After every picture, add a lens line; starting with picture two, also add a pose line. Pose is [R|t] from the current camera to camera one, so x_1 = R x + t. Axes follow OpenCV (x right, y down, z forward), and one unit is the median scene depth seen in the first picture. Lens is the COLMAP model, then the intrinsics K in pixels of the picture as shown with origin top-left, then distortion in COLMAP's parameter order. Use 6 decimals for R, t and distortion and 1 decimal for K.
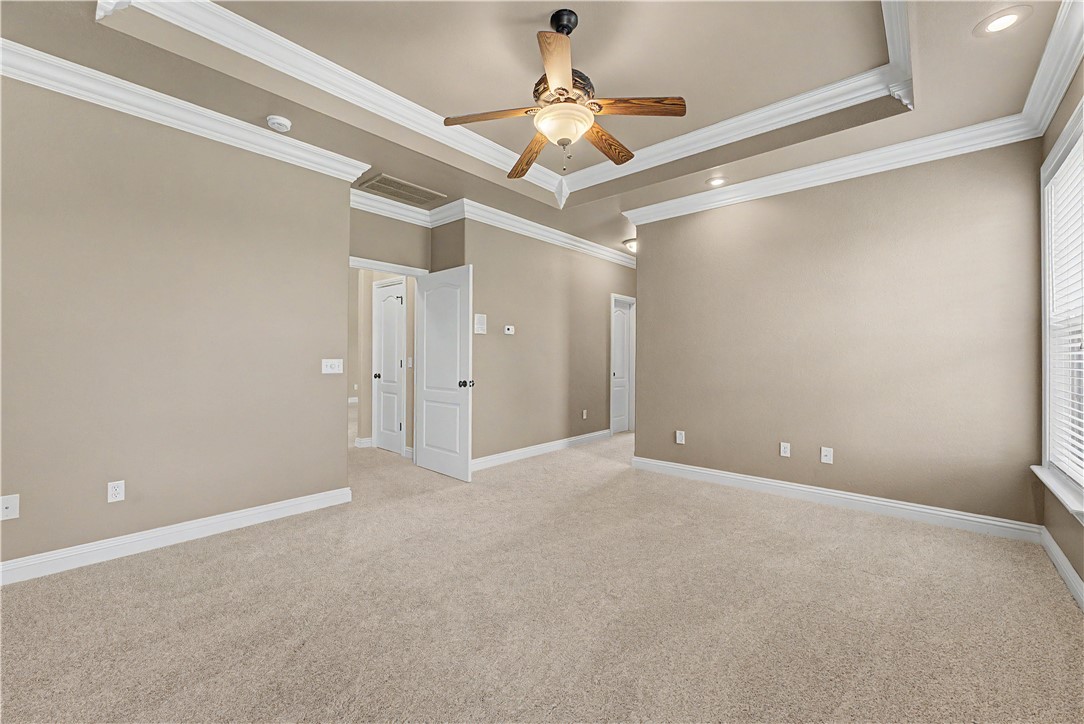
lens RADIAL K [[439.6, 0, 542.0], [0, 439.6, 362.0], [0, 0, 1]] dist [0.000146, 0.000123]
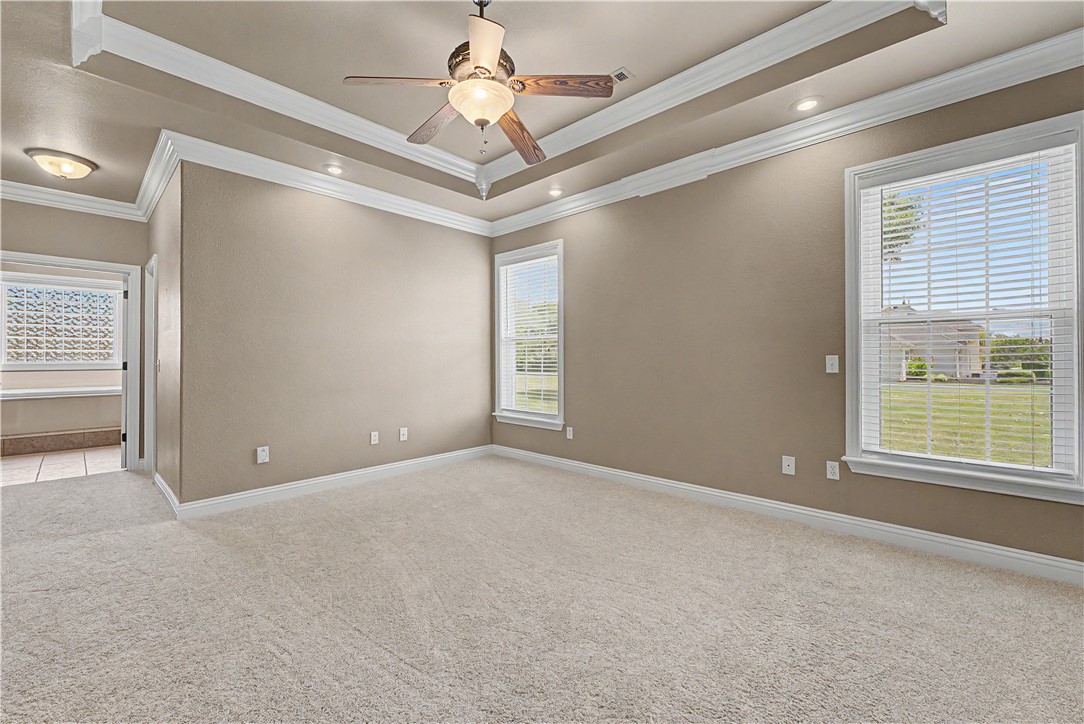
lens RADIAL K [[439.6, 0, 542.0], [0, 439.6, 362.0], [0, 0, 1]] dist [0.000146, 0.000123]
pose [[0.036264, -0.019609, 0.999150, -0.691923], [0.008438, 0.999778, 0.019315, -0.015078], [-0.999307, 0.007730, 0.036421, 0.673256]]
